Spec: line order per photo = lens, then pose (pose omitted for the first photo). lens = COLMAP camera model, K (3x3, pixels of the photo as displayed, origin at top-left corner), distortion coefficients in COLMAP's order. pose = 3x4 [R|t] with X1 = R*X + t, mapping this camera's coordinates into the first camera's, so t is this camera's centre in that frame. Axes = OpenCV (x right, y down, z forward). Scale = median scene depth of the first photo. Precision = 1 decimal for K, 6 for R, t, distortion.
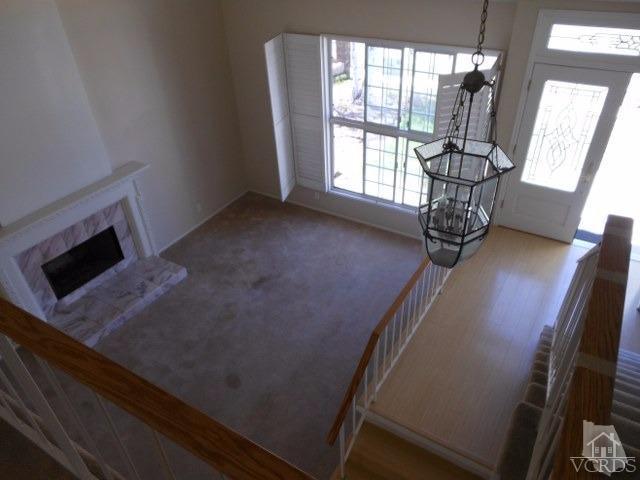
lens RADIAL K [[473.1, 0, 324.1], [0, 473.1, 260.9], [0, 0, 1]] dist [0.012501, 0.005070]
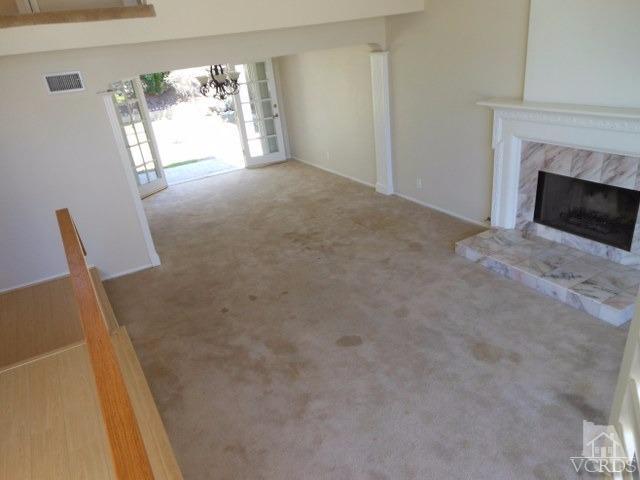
lens RADIAL K [[473.1, 0, 324.1], [0, 473.1, 260.9], [0, 0, 1]] dist [0.012501, 0.005070]
pose [[-0.473126, 0.442956, -0.761539, 0.278023], [-0.441858, 0.628518, 0.640099, -0.234489], [0.762177, 0.639339, -0.101645, 0.791320]]
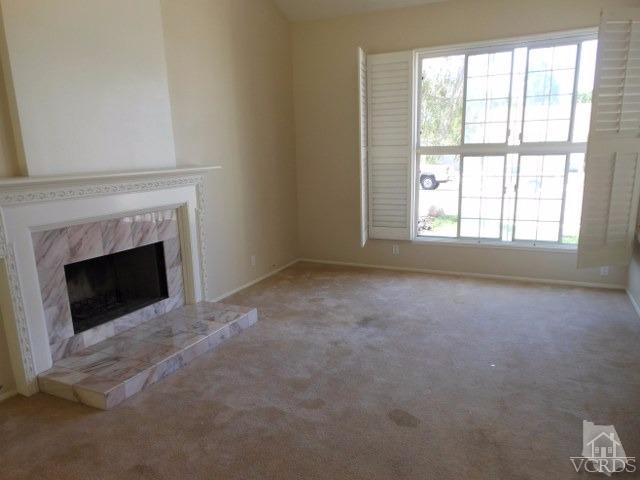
lens RADIAL K [[473.1, 0, 324.1], [0, 473.1, 260.9], [0, 0, 1]] dist [0.012501, 0.005070]
pose [[0.993422, -0.018587, 0.112989, -0.284090], [0.062750, 0.913754, -0.401393, 0.248853], [-0.095783, 0.405843, 0.908910, 0.341136]]
